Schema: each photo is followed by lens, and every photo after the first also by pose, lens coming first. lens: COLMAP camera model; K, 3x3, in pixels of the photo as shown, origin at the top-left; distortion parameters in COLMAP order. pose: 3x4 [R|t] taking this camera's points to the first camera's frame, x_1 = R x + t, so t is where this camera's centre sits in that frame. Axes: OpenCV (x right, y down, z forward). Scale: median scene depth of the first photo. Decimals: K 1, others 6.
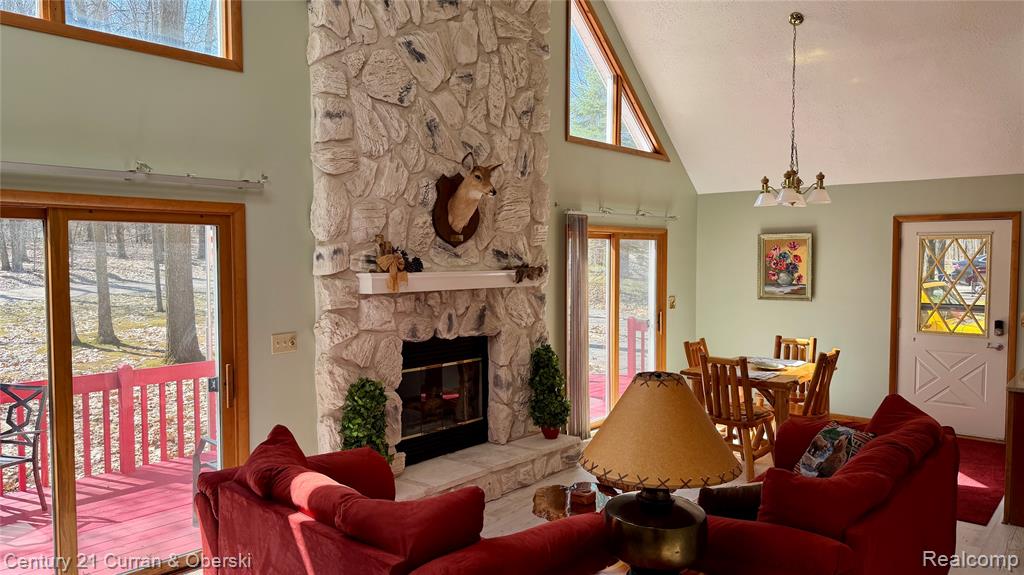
lens RADIAL K [[725.2, 0, 519.0], [0, 725.2, 292.2], [0, 0, 1]] dist [0.070729, -0.095476]
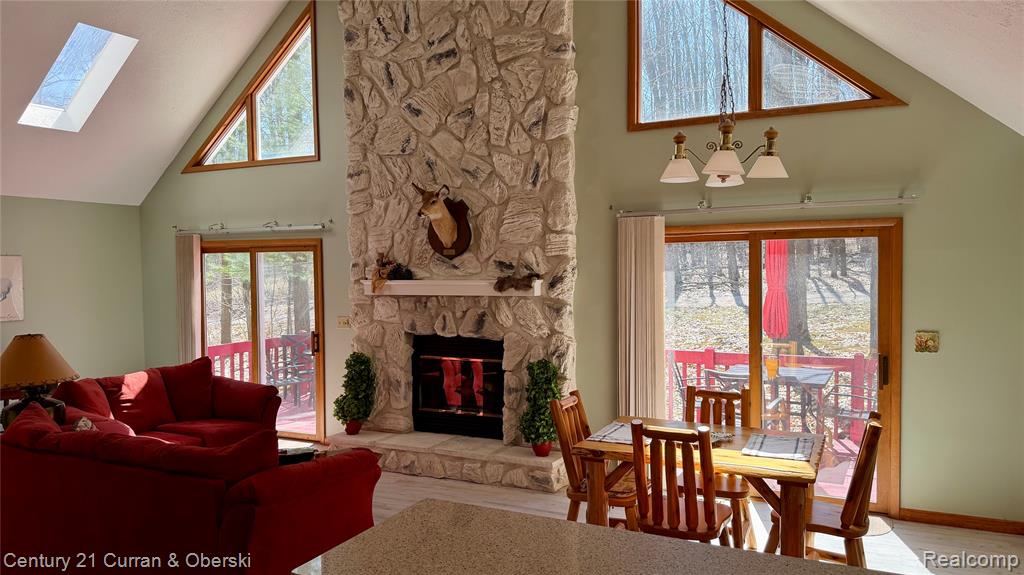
lens RADIAL K [[725.2, 0, 503.6], [0, 725.2, 294.6], [0, 0, 1]] dist [0.070729, -0.095476]
pose [[0.228657, 0.032735, -0.972957, 1.058565], [-0.039081, 0.998937, 0.024425, -0.036673], [0.972722, 0.032439, 0.229693, 0.792801]]
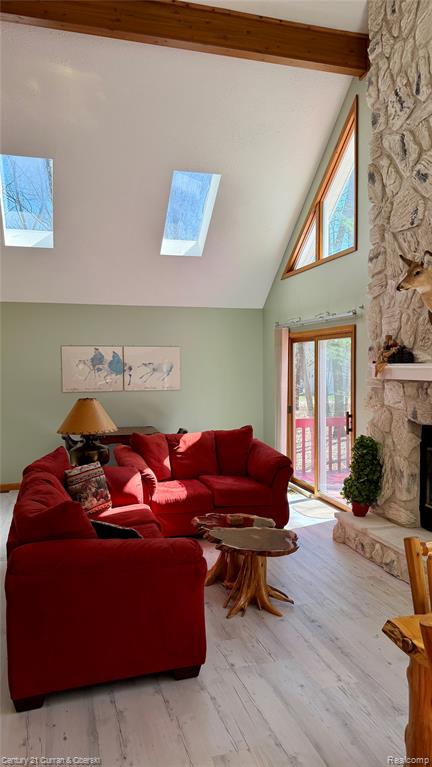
lens RADIAL K [[543.2, 0, 199.8], [0, 543.2, 384.5], [0, 0, 1]] dist [0.070729, -0.095476]
pose [[-0.571077, 0.027742, -0.820428, 0.726261], [-0.041264, 0.997195, 0.062442, -0.032056], [0.819859, 0.069513, -0.568330, 1.124429]]
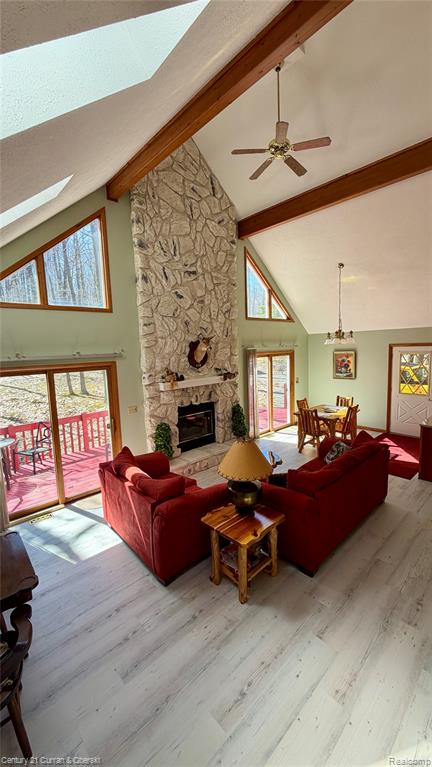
lens RADIAL K [[312.2, 0, 216.1], [0, 312.2, 378.8], [0, 0, 1]] dist [-0.012661, 0.000369]
pose [[0.992158, -0.021376, -0.123150, 0.107570], [0.028307, 0.998096, 0.054808, -0.083383], [0.121744, -0.057864, 0.990873, -0.084396]]
